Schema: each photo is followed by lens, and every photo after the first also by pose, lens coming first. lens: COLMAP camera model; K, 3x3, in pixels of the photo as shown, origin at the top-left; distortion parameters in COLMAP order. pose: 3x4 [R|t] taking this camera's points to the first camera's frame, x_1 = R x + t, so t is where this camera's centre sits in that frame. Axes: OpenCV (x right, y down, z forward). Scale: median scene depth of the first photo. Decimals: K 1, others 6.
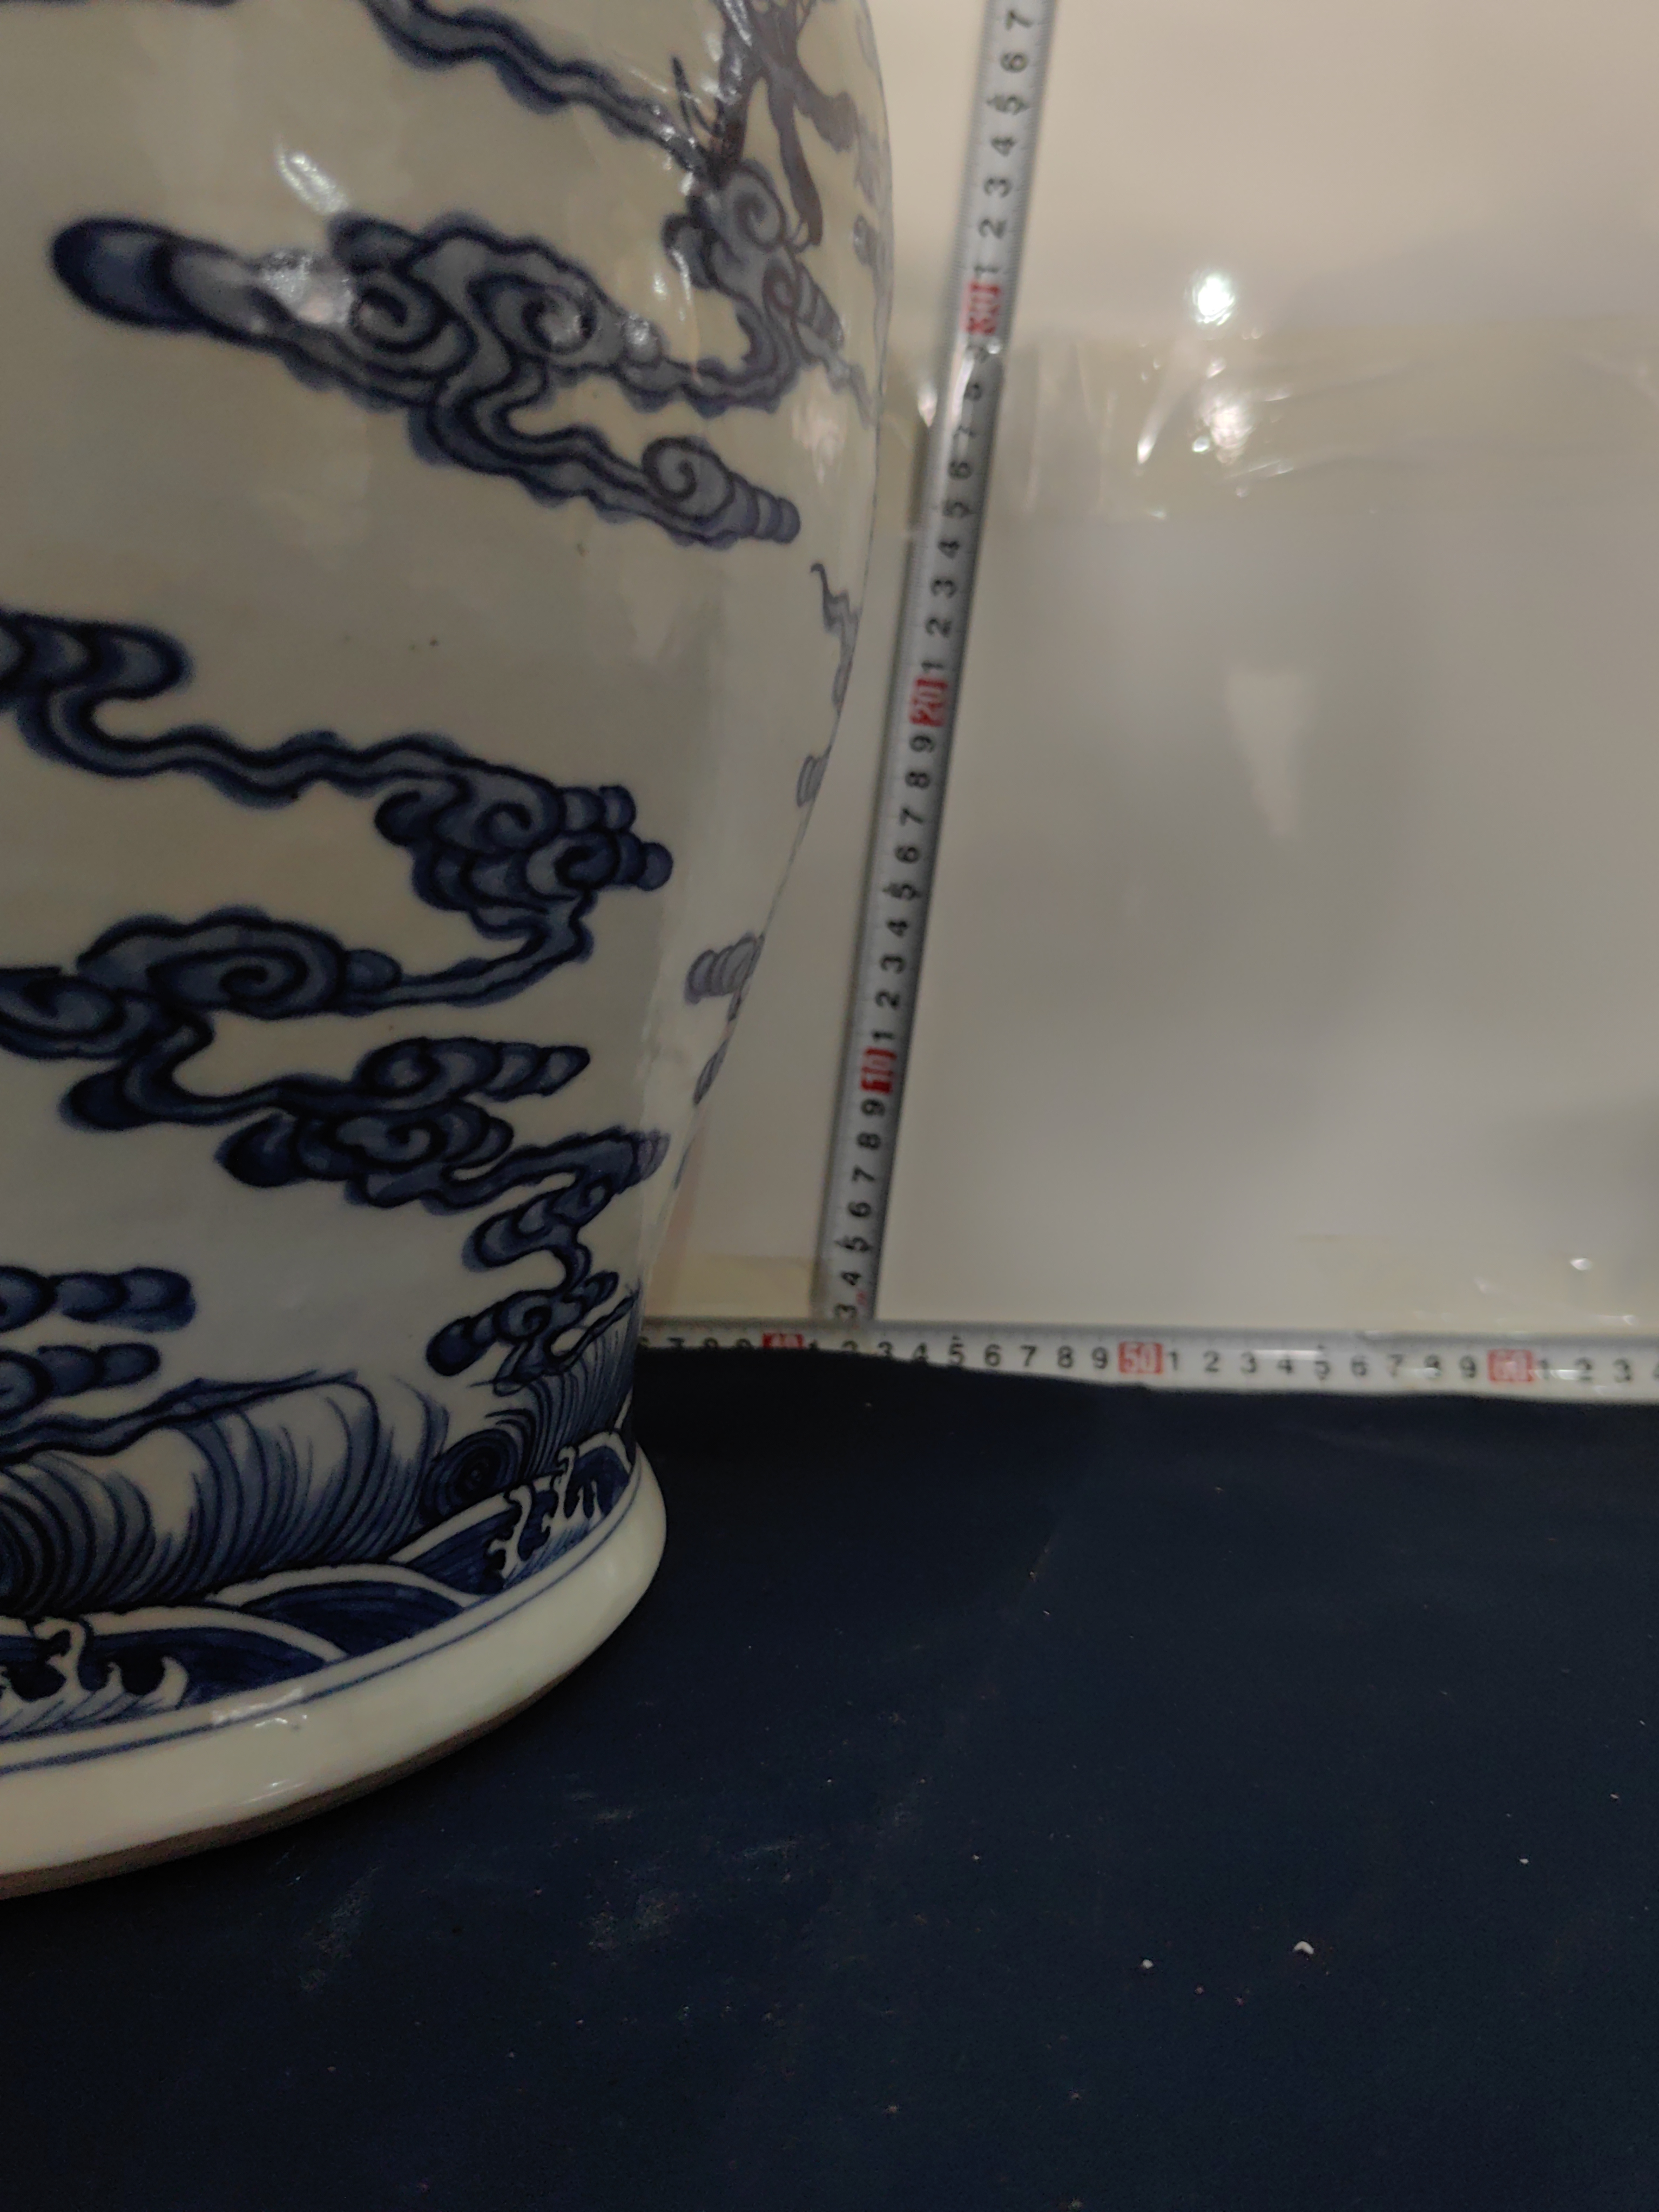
lens RADIAL K [[1797.3, 0, 829.5], [0, 1797.3, 1106.0], [0, 0, 1]] dist [0.028319, -0.042525]
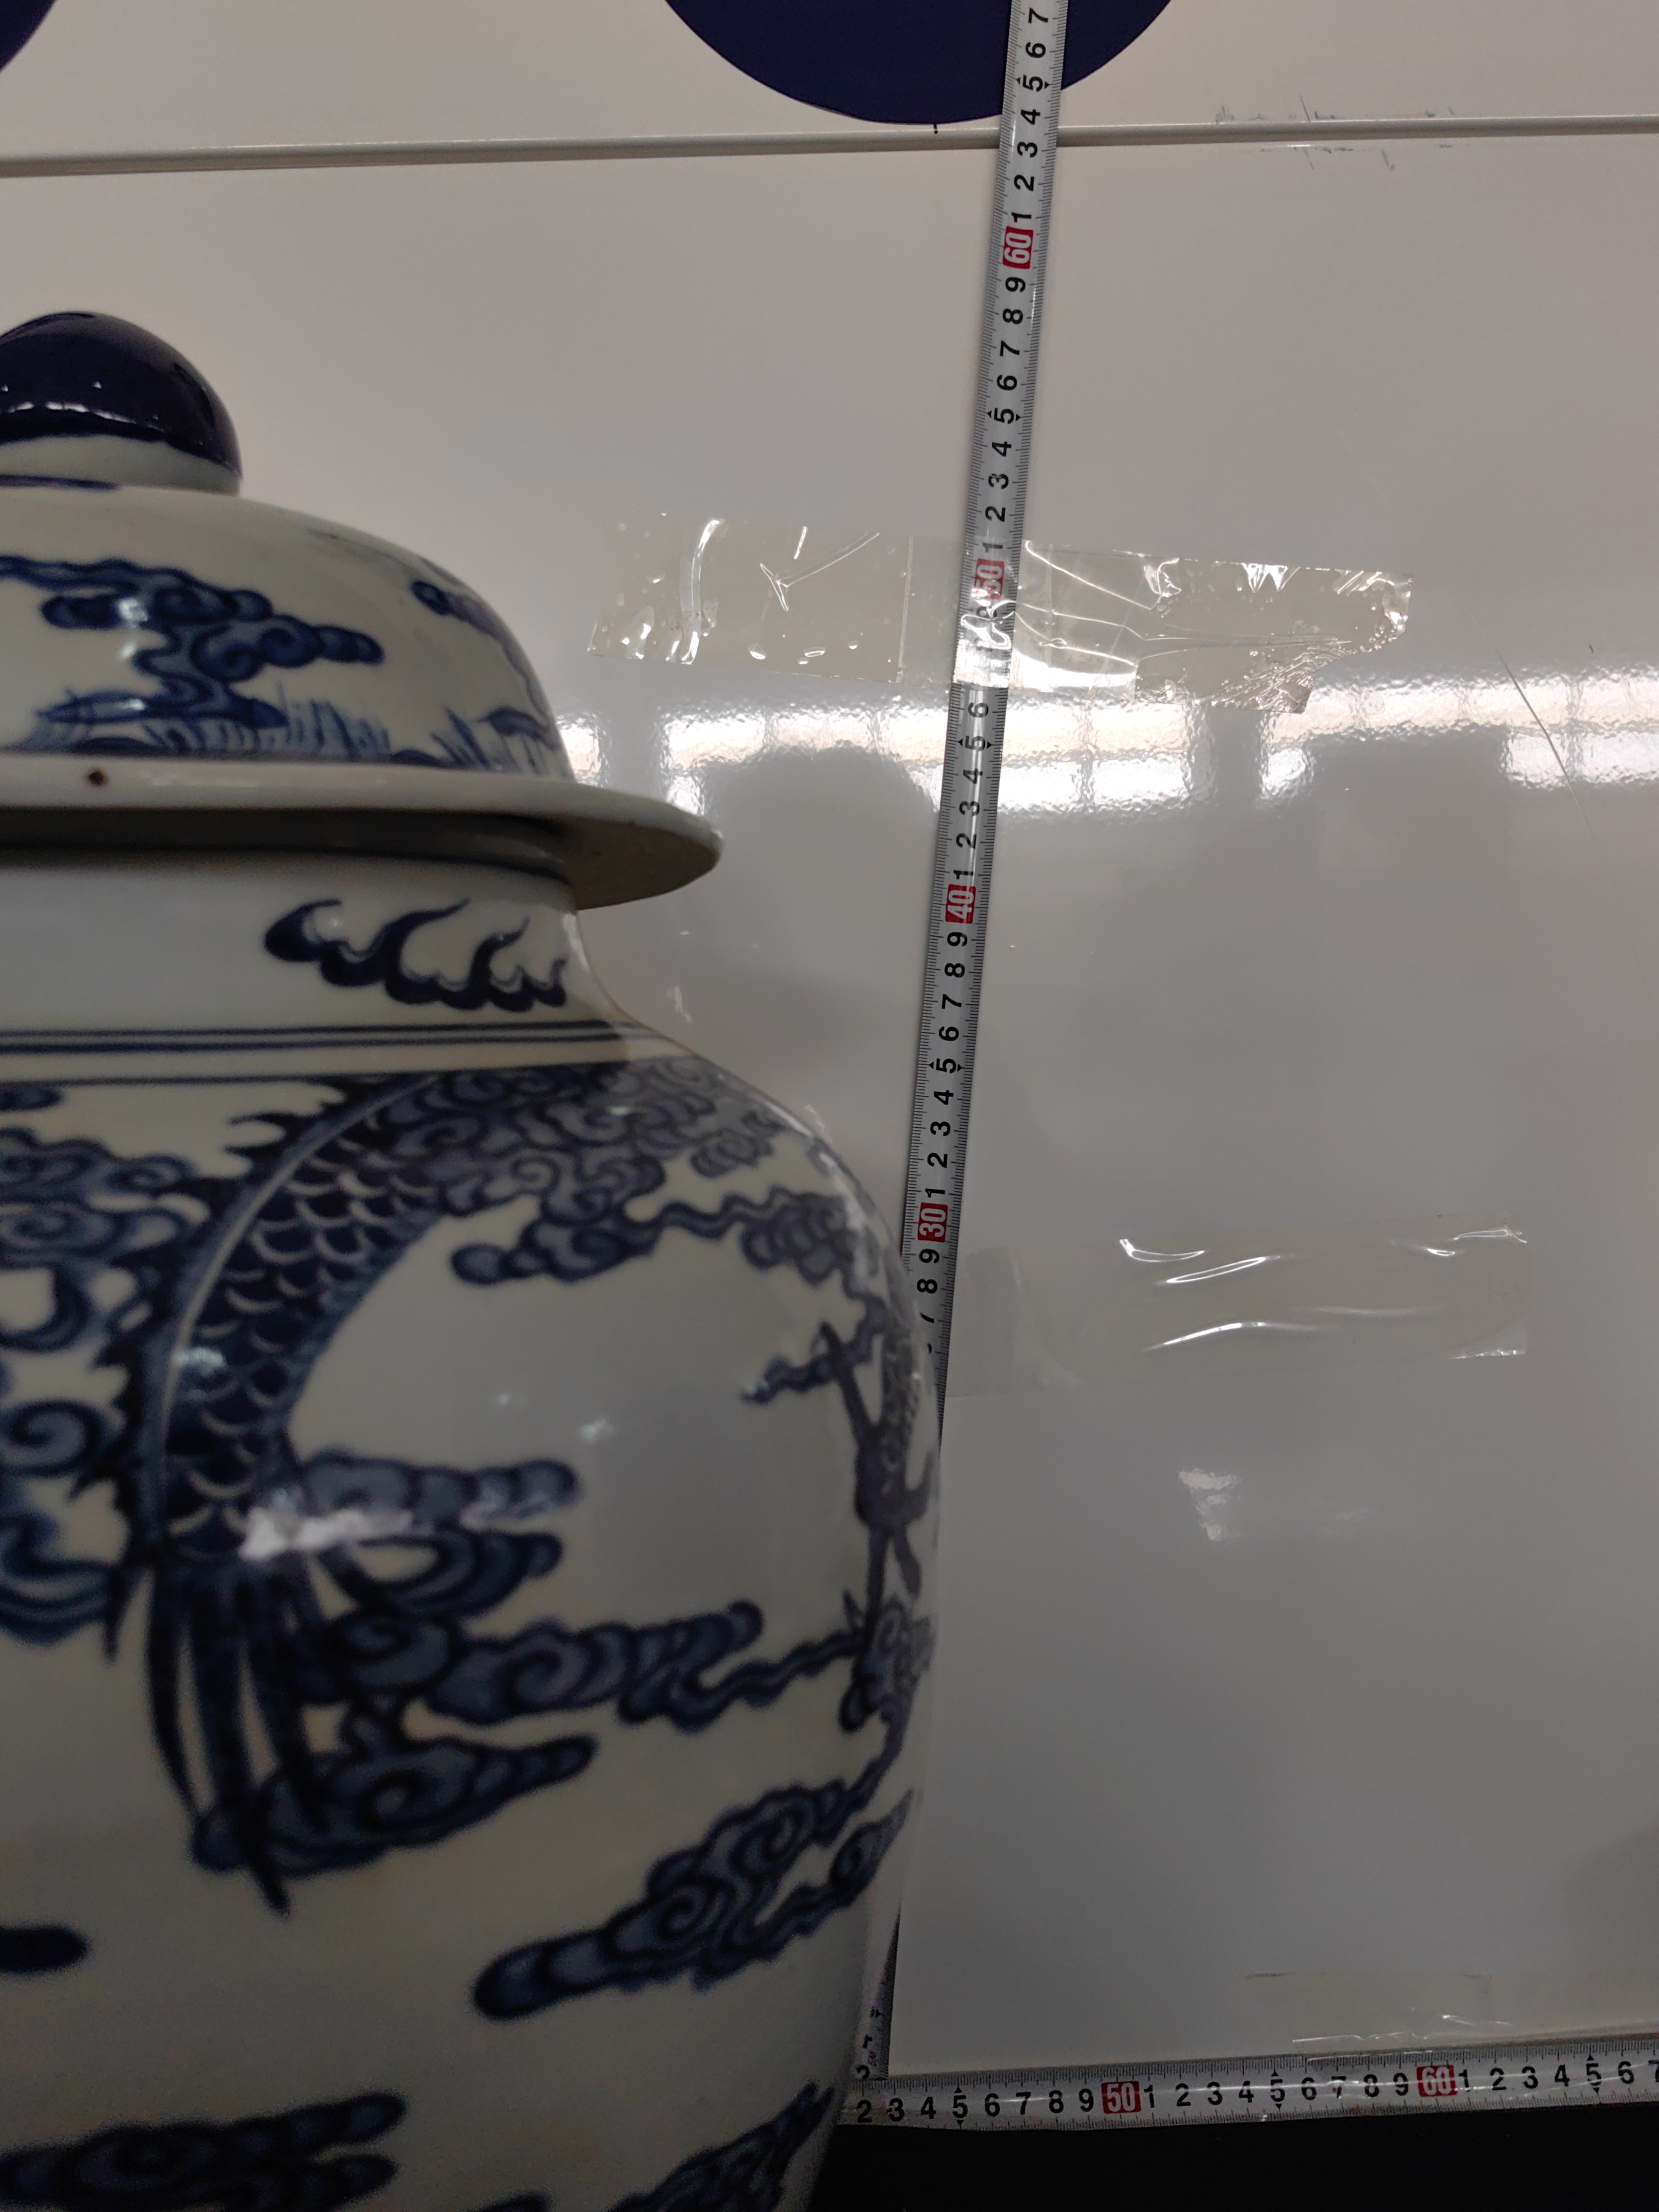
lens RADIAL K [[1783.0, 0, 832.1], [0, 1783.0, 1127.1], [0, 0, 1]] dist [0.032394, -0.043247]
pose [[0.993101, -0.047724, 0.107109, -0.110401], [0.059319, 0.992400, -0.107817, -0.389599], [-0.101149, 0.113426, 0.988384, -0.189220]]
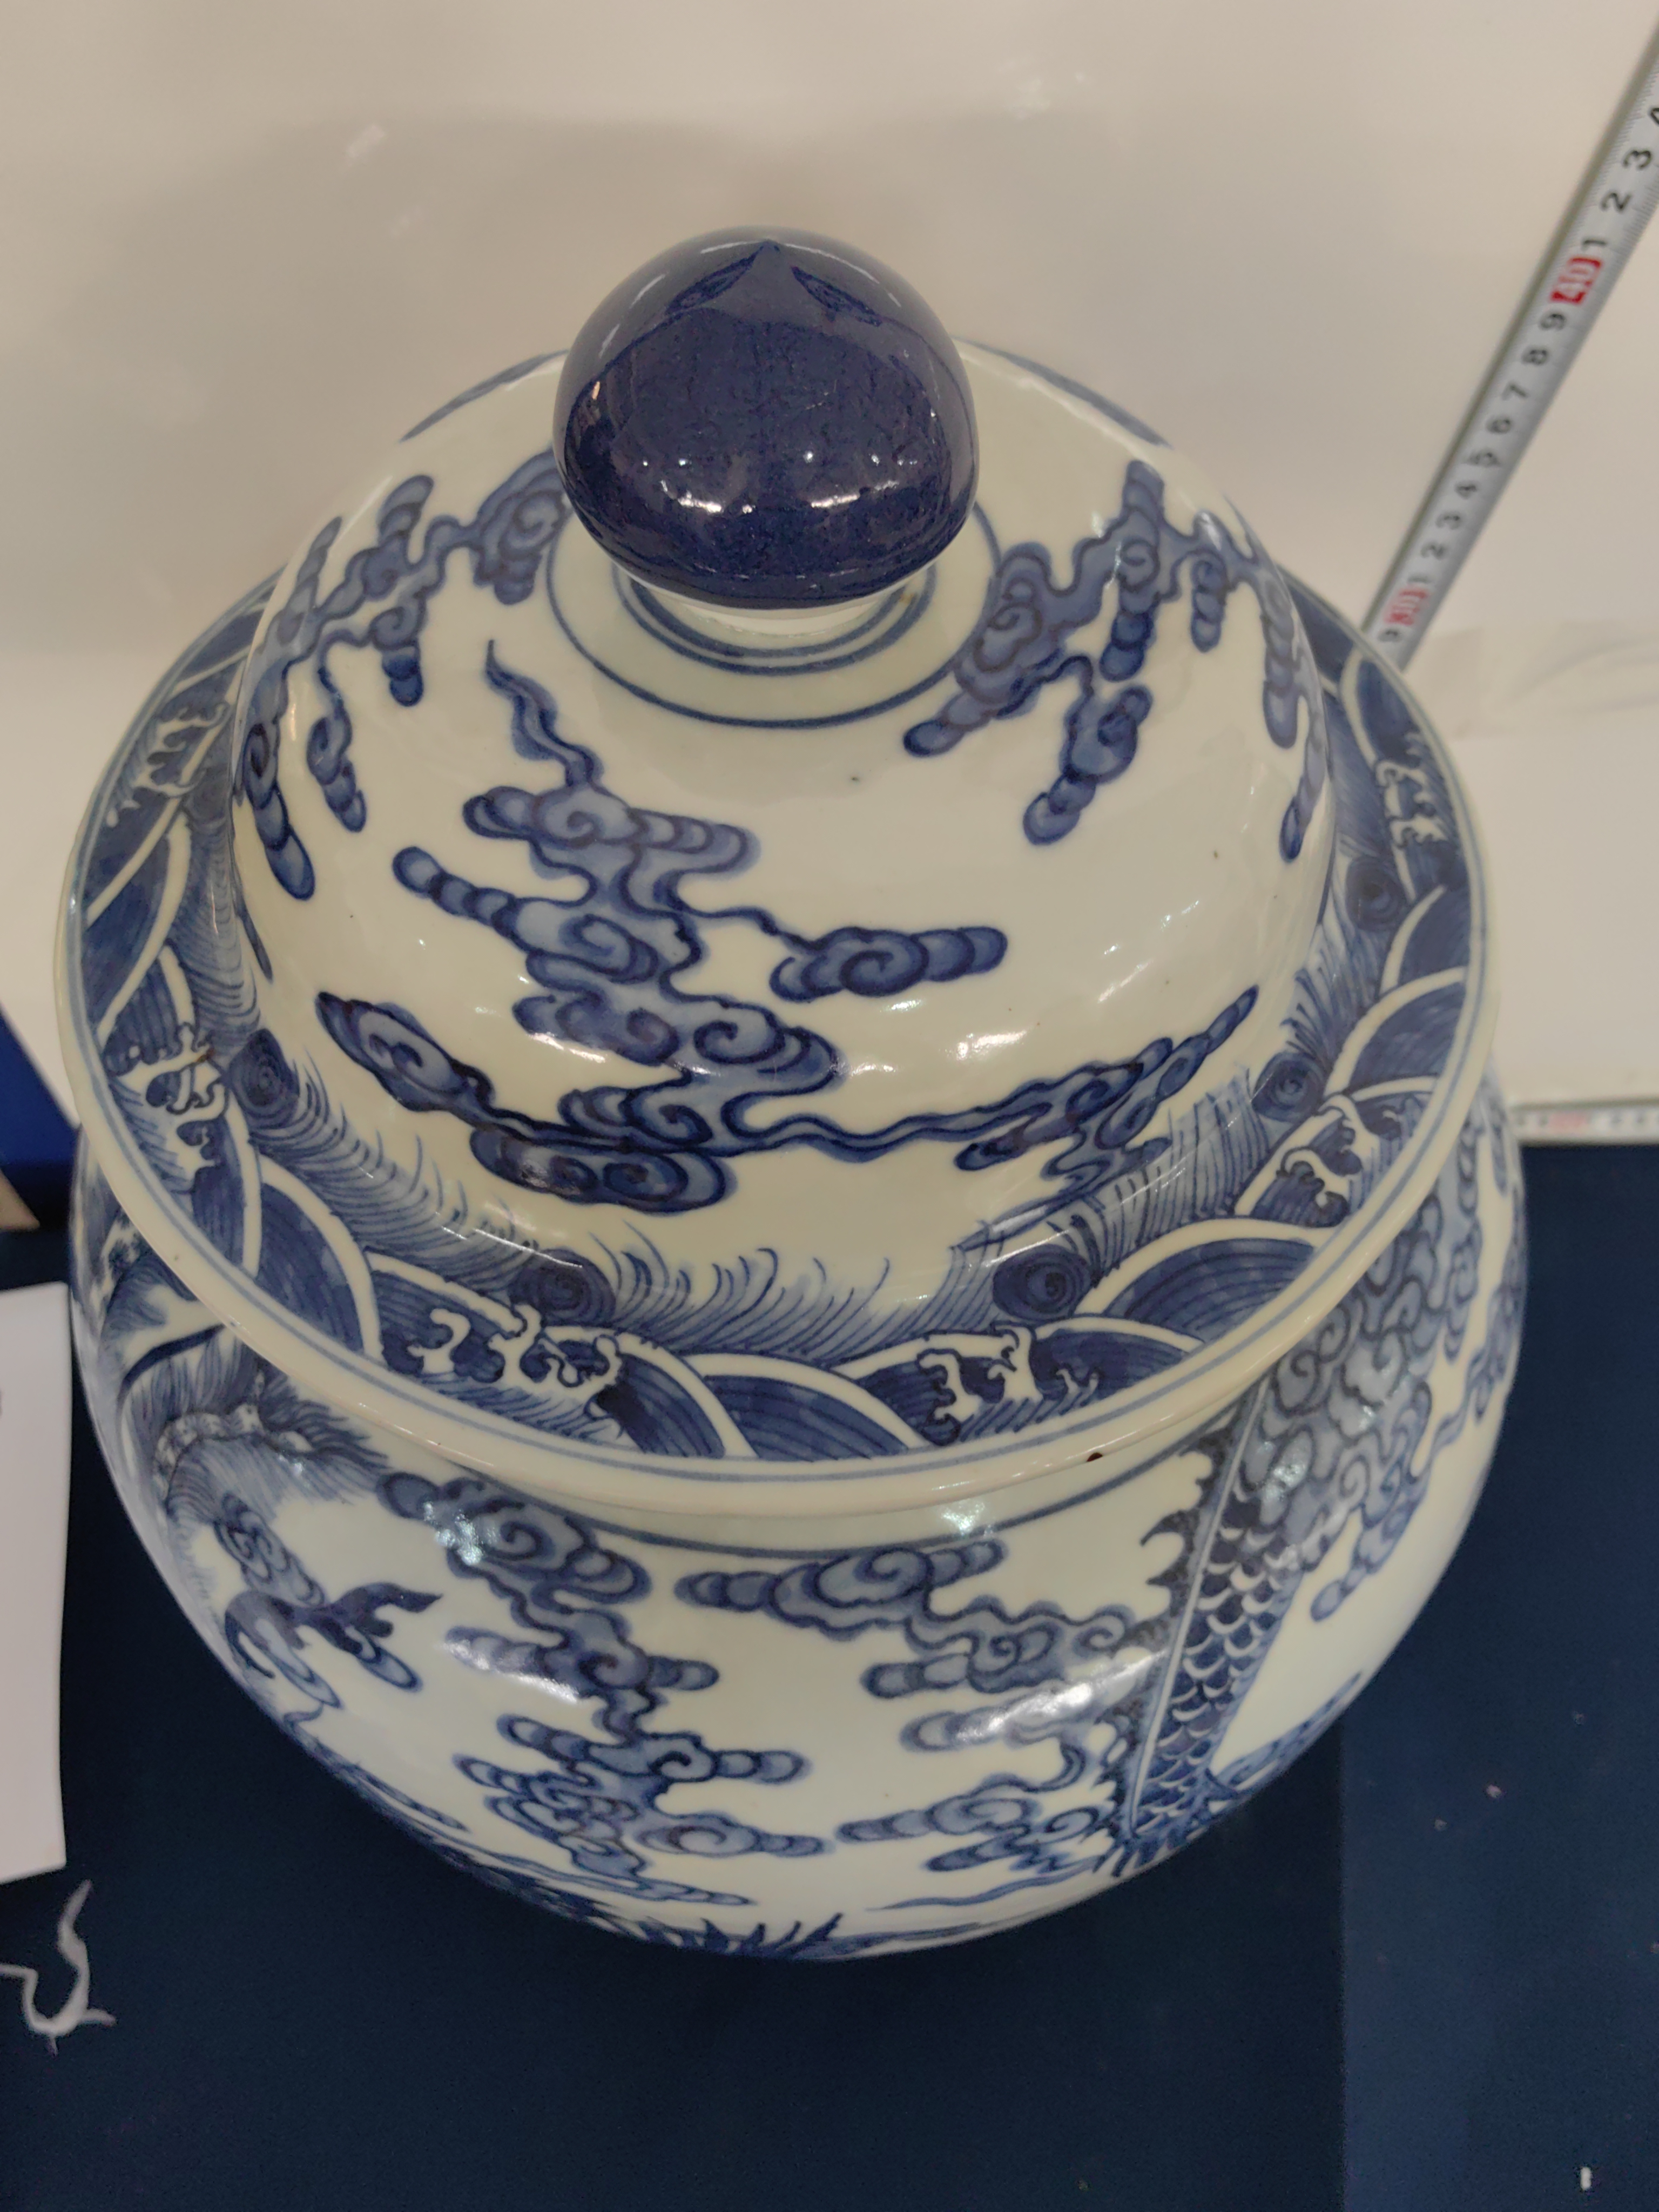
lens RADIAL K [[1797.3, 0, 829.5], [0, 1797.3, 1106.0], [0, 0, 1]] dist [0.028319, -0.042525]
pose [[0.988275, -0.125201, 0.087391, -0.402236], [0.015012, 0.649271, 0.760409, -1.102275], [-0.151944, -0.750182, 0.643537, 0.117132]]
